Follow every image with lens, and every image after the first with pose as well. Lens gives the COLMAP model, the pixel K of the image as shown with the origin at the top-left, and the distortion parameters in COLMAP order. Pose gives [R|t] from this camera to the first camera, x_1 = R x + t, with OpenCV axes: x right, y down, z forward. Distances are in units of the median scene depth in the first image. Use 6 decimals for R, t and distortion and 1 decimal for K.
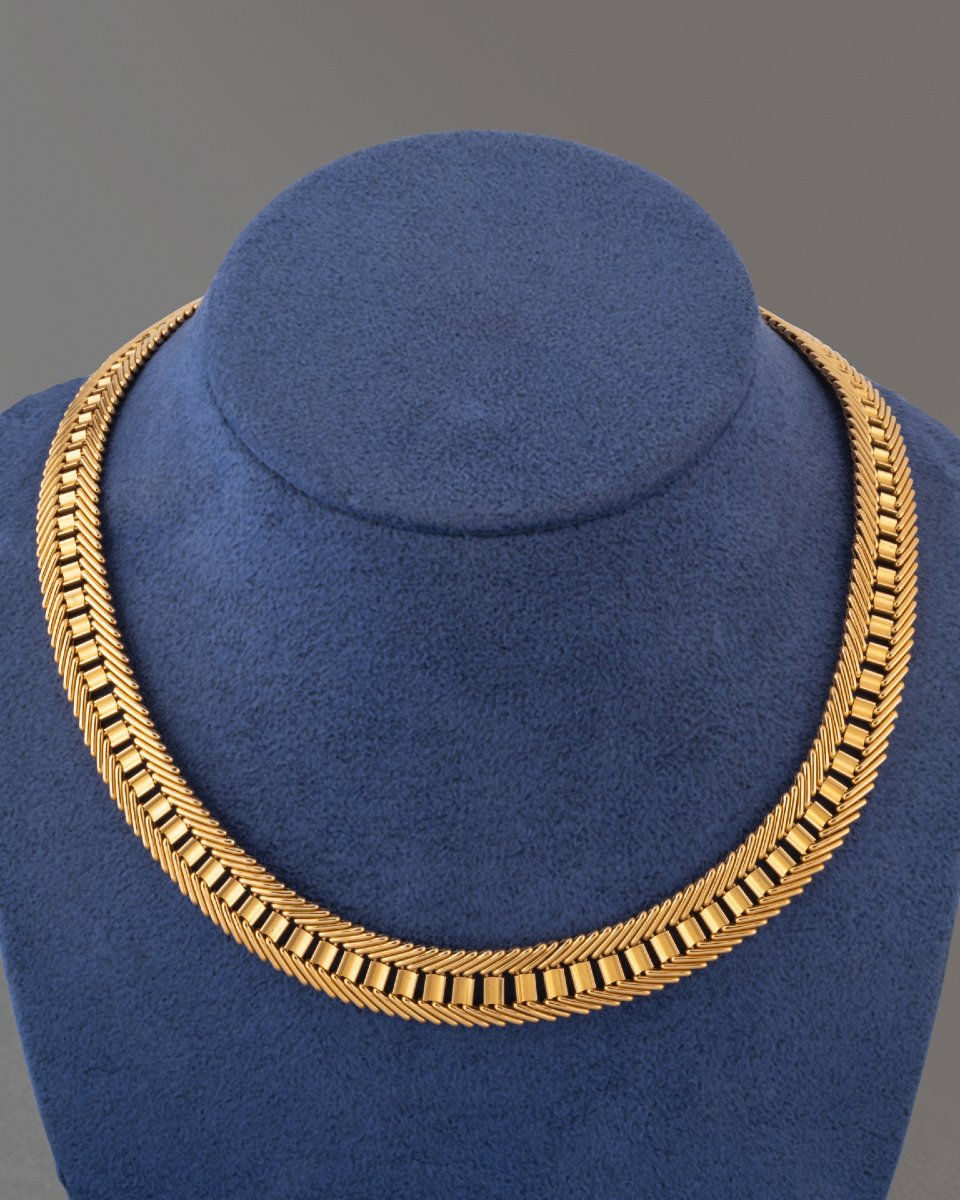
lens RADIAL K [[4535.8, 0, 480.3], [0, 4535.8, 601.3], [0, 0, 1]] dist [0.383065, 0.000000]
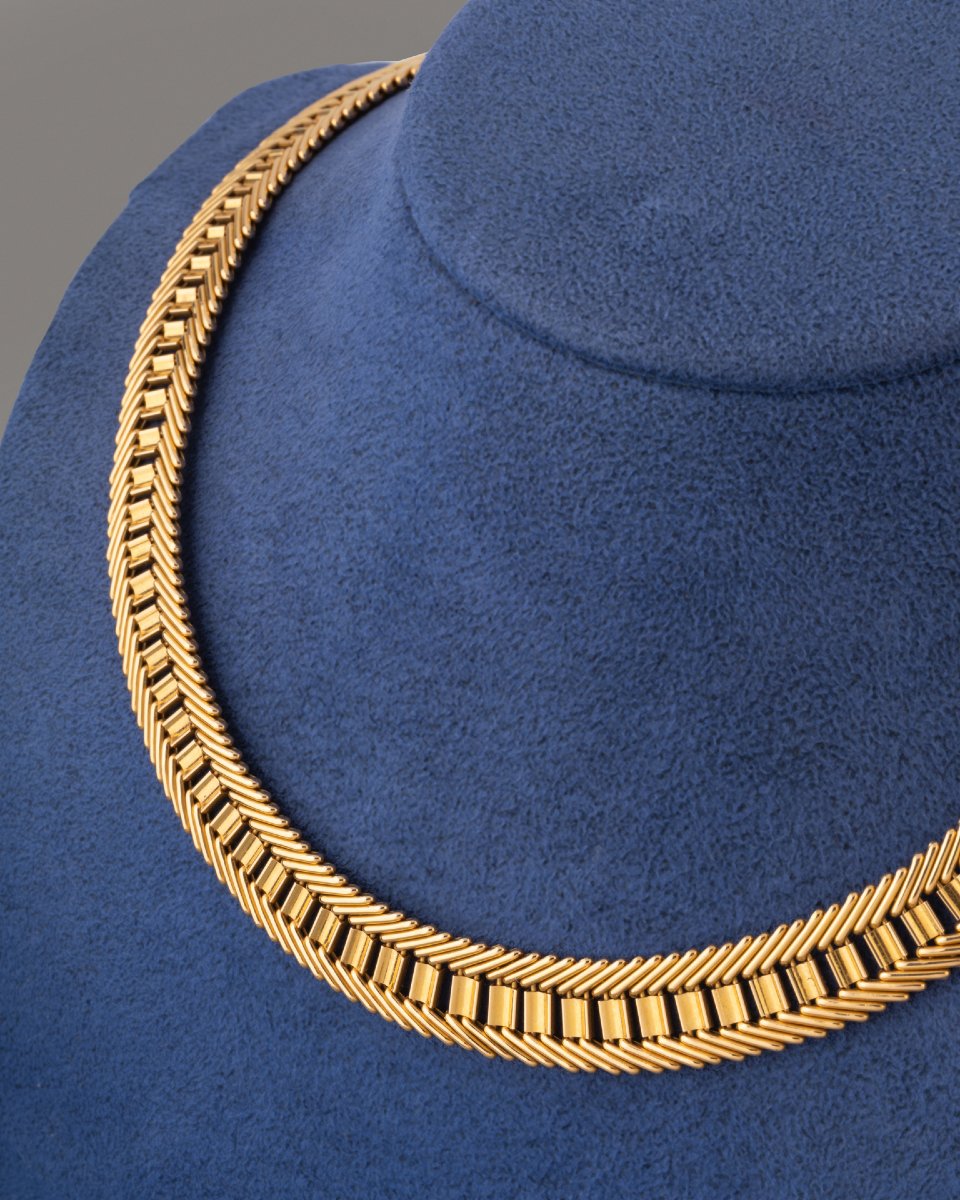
lens RADIAL K [[4535.8, 0, 480.6], [0, 4535.8, 598.0], [0, 0, 1]] dist [0.383065, 0.000000]
pose [[0.830062, 0.329697, -0.449775, 0.309395], [-0.336847, 0.939187, 0.066797, -0.021192], [0.444446, 0.096060, 0.890641, 0.367763]]
